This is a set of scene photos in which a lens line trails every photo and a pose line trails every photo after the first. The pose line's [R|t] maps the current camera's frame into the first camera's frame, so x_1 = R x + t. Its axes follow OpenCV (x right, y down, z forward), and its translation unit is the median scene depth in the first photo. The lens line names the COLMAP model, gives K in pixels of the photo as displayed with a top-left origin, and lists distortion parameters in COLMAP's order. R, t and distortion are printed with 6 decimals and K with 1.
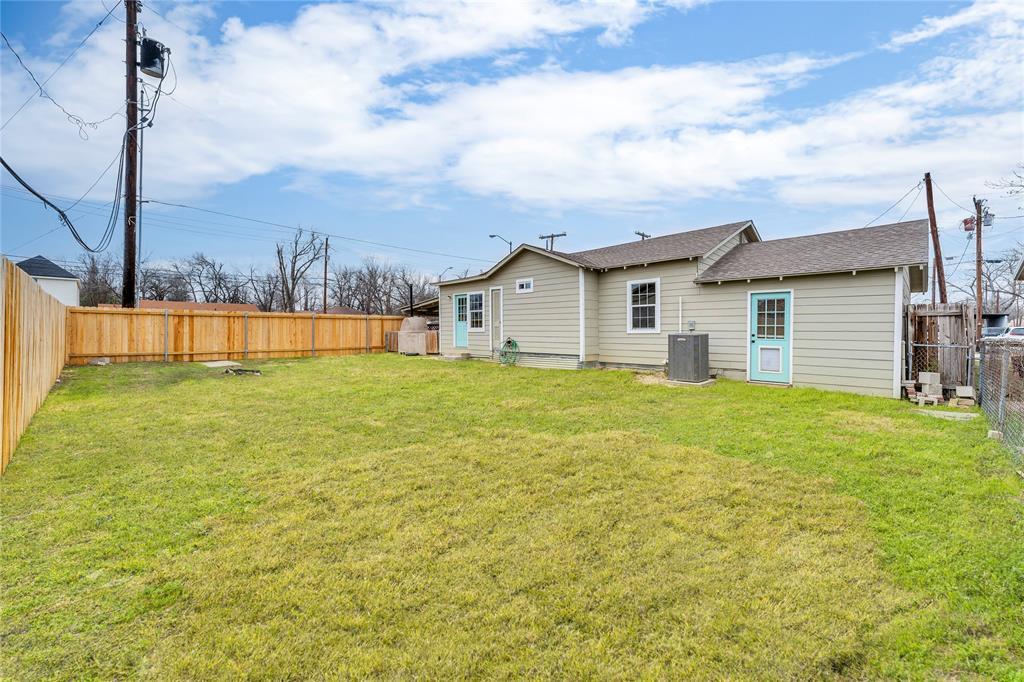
lens RADIAL K [[414.4, 0, 527.2], [0, 414.4, 300.1], [0, 0, 1]] dist [-0.000896, 0.000533]
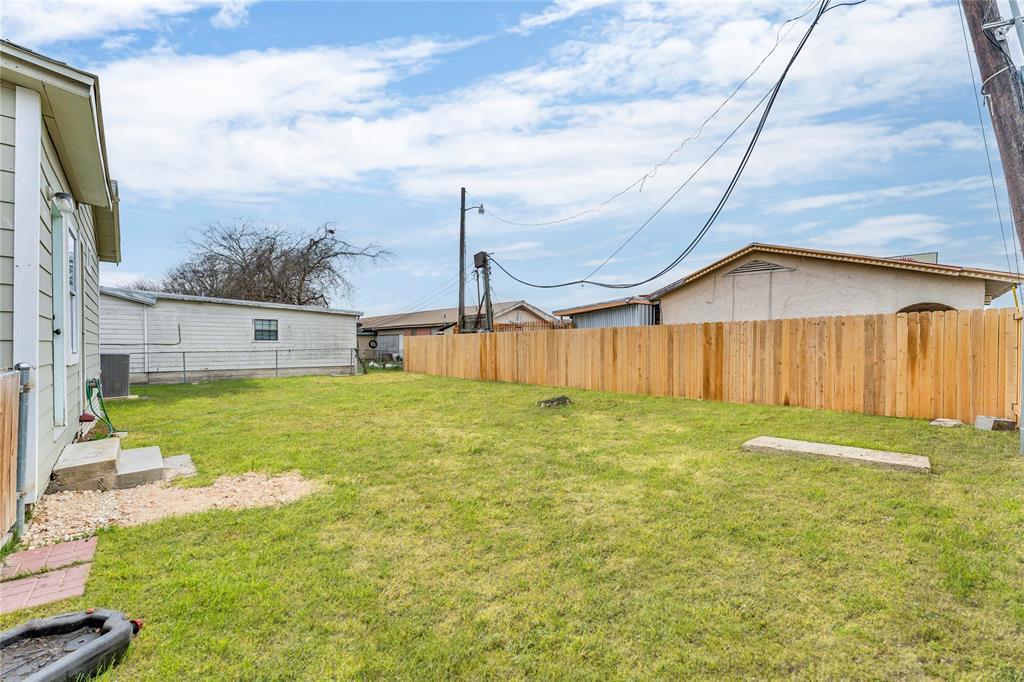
lens RADIAL K [[414.4, 0, 510.9], [0, 414.4, 335.3], [0, 0, 1]] dist [-0.000896, 0.000533]
pose [[0.999994, 0.003088, 0.001386, 0.861972], [-0.003151, 0.998873, 0.047361, 0.049044], [-0.001238, -0.047365, 0.998877, 0.009877]]
